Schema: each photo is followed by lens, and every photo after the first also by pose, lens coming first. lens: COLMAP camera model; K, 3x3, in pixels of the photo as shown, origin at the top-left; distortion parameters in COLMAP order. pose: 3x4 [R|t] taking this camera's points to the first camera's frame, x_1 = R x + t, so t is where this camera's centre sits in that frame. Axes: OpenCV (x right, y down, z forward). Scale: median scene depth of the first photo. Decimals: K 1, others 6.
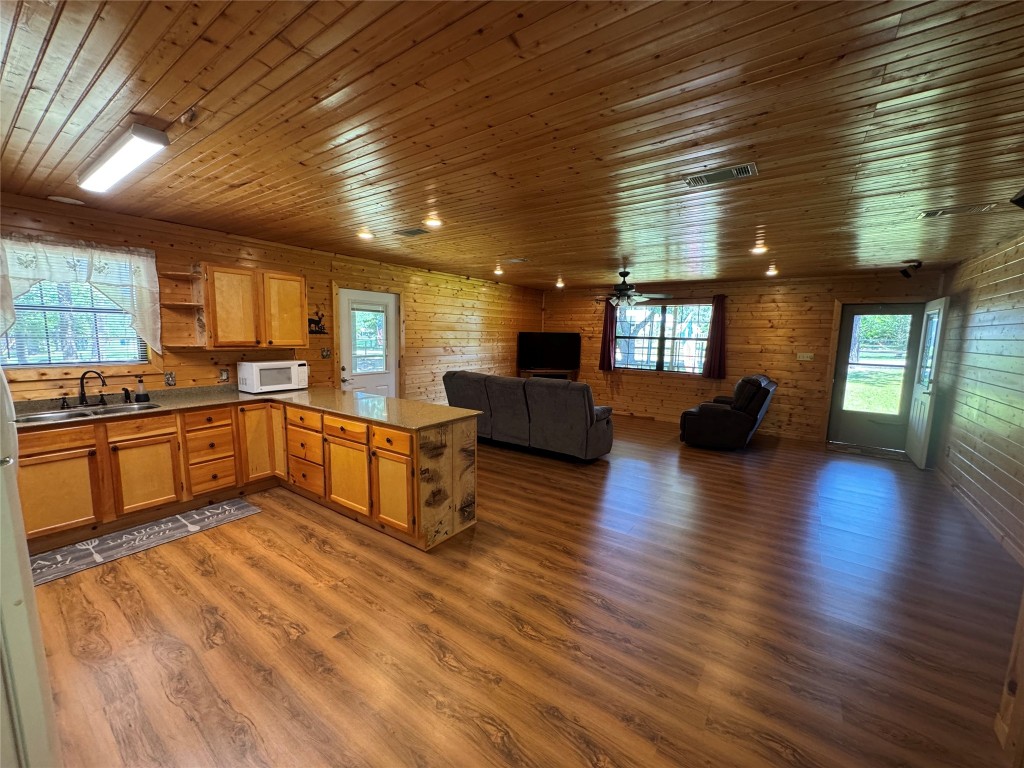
lens RADIAL K [[409.8, 0, 511.0], [0, 409.8, 383.7], [0, 0, 1]] dist [-0.005521, 0.001338]
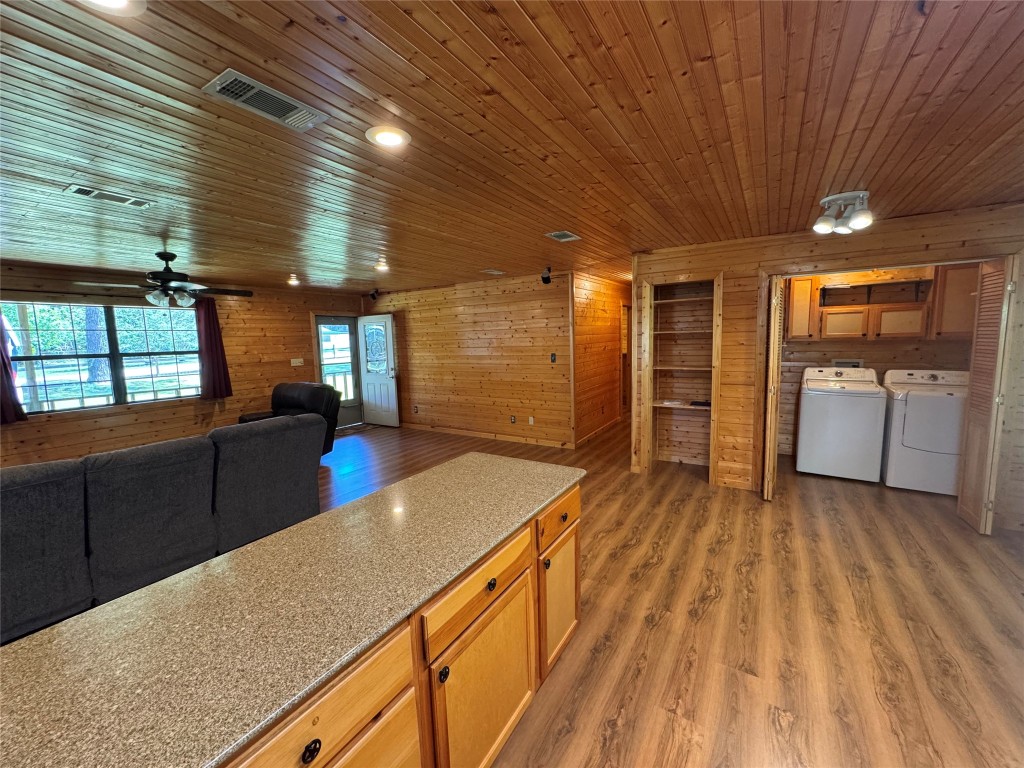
lens RADIAL K [[409.8, 0, 514.6], [0, 409.8, 382.0], [0, 0, 1]] dist [-0.005521, 0.001338]
pose [[-0.064914, -0.122439, 0.990351, -0.525089], [0.149933, 0.979981, 0.130984, -0.092451], [-0.986563, 0.156989, -0.045257, 0.634836]]
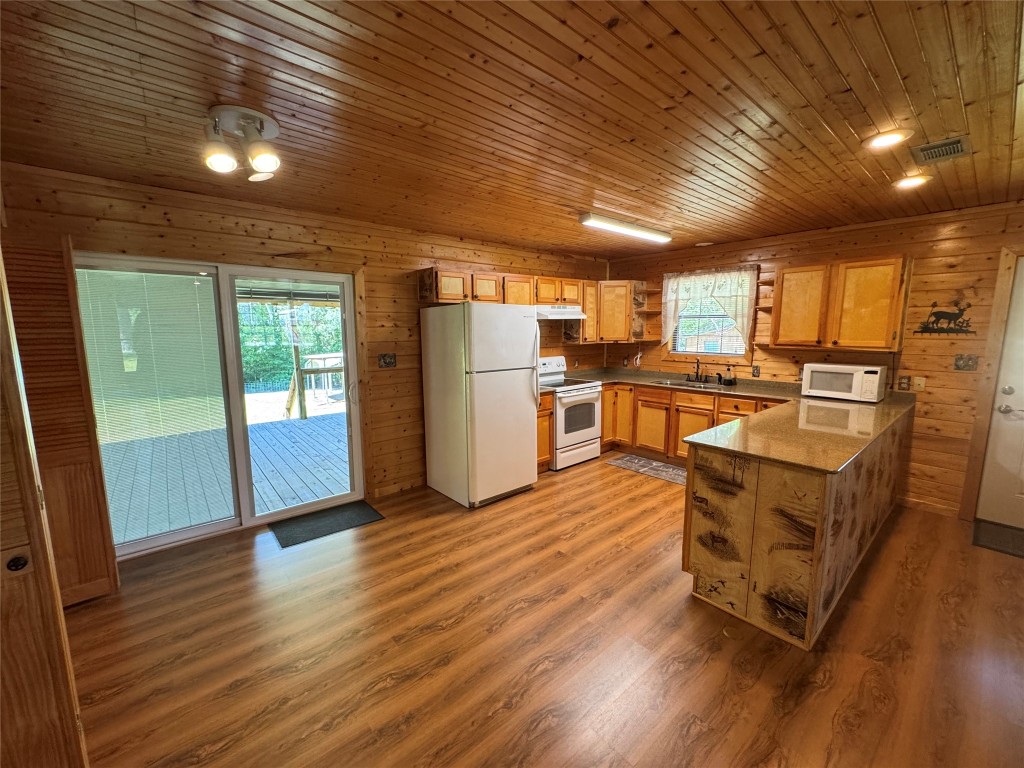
lens RADIAL K [[409.8, 0, 512.0], [0, 409.8, 383.5], [0, 0, 1]] dist [-0.005521, 0.001338]
pose [[-0.246490, 0.113019, -0.962533, 0.375351], [-0.121578, 0.981725, 0.146406, -0.050127], [0.961489, 0.153110, -0.228245, 0.466045]]
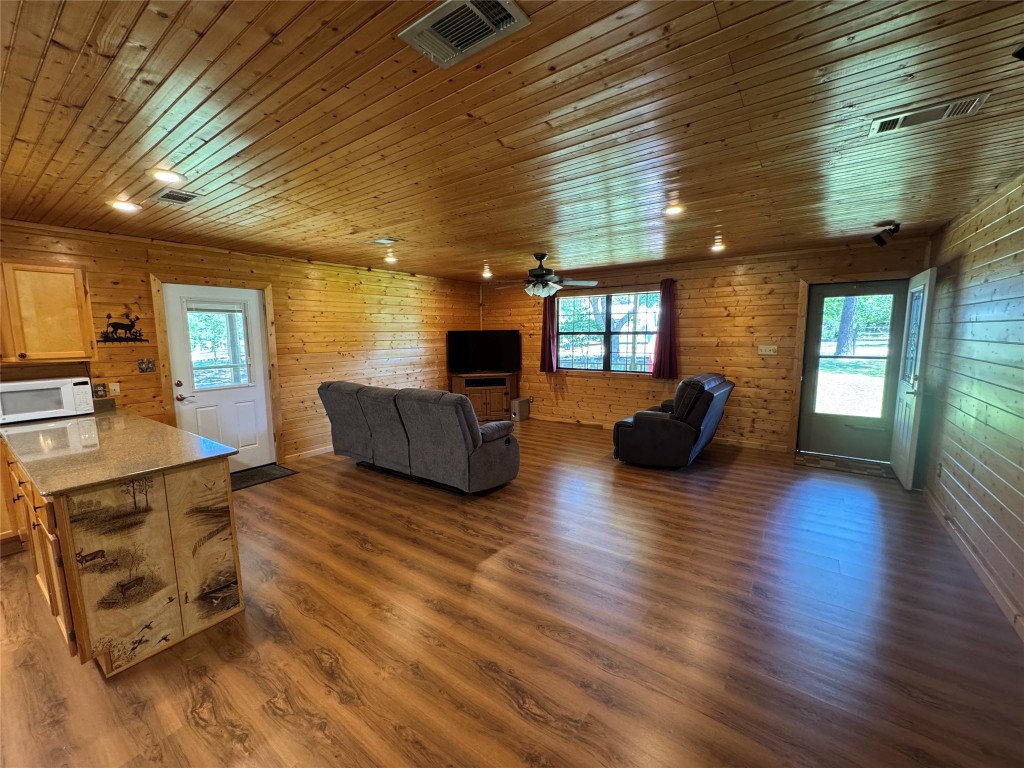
lens RADIAL K [[409.8, 0, 511.6], [0, 409.8, 382.9], [0, 0, 1]] dist [-0.005521, 0.001338]
pose [[0.999504, -0.030880, -0.006150, 0.266112], [0.030881, 0.999523, 0.000088, -0.019877], [0.006144, -0.000278, 0.999981, 0.220024]]
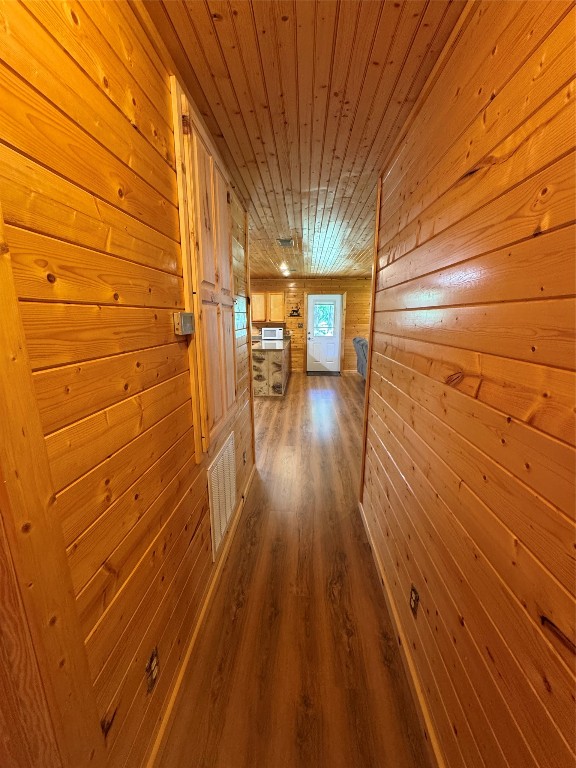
lens RADIAL K [[307.4, 0, 283.9], [0, 307.4, 384.0], [0, 0, 1]] dist [-0.005521, 0.001338]
pose [[0.523675, 0.169944, -0.834795, 0.978082], [-0.092082, 0.985452, 0.142850, 0.009076], [0.846927, 0.002062, 0.531705, 0.038080]]
